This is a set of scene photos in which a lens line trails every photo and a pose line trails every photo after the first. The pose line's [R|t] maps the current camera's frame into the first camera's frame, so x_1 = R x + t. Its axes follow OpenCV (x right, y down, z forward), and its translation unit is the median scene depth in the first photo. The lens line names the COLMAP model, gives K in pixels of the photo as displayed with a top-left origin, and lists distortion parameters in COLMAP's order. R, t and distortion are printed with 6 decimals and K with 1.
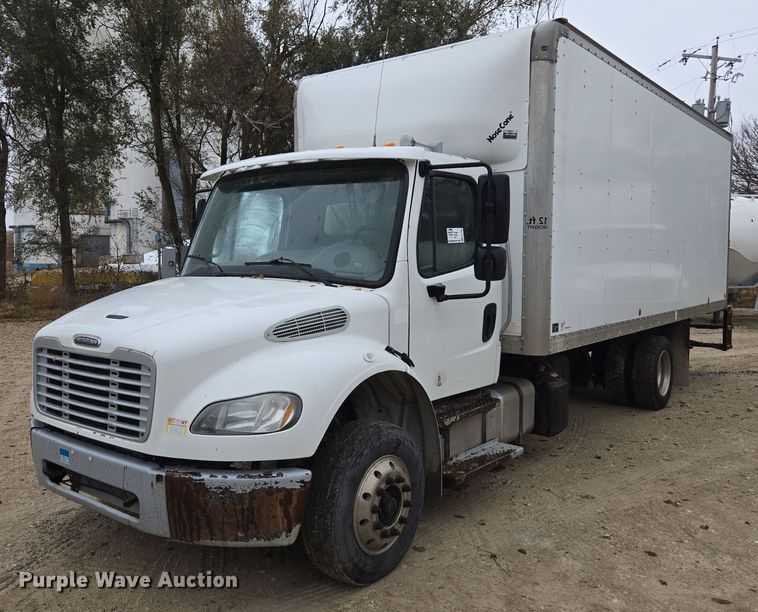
lens RADIAL K [[681.1, 0, 374.1], [0, 681.1, 281.4], [0, 0, 1]] dist [0.012197, 0.026474]
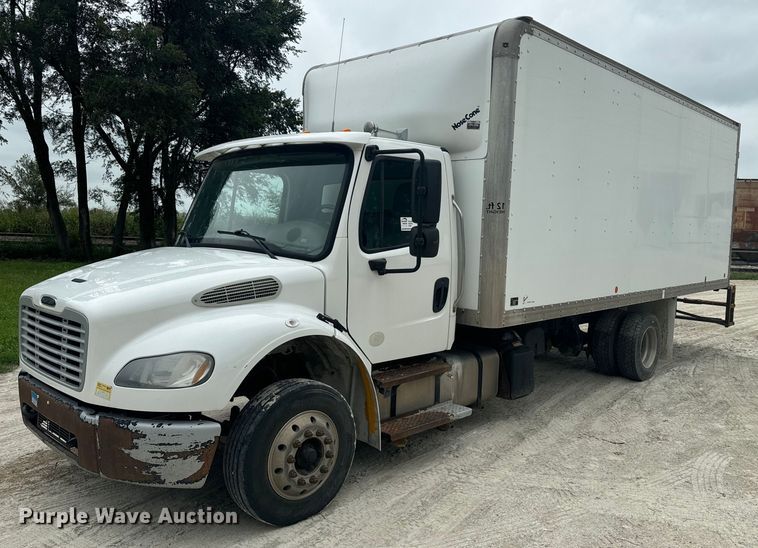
lens RADIAL K [[611.6, 0, 422.5], [0, 611.6, 267.2], [0, 0, 1]] dist [-0.015410, 0.002803]
pose [[0.998414, 0.026451, -0.049691, 0.230112], [-0.025512, 0.999486, 0.019431, -0.003888], [0.050180, -0.018133, 0.998576, 0.020908]]
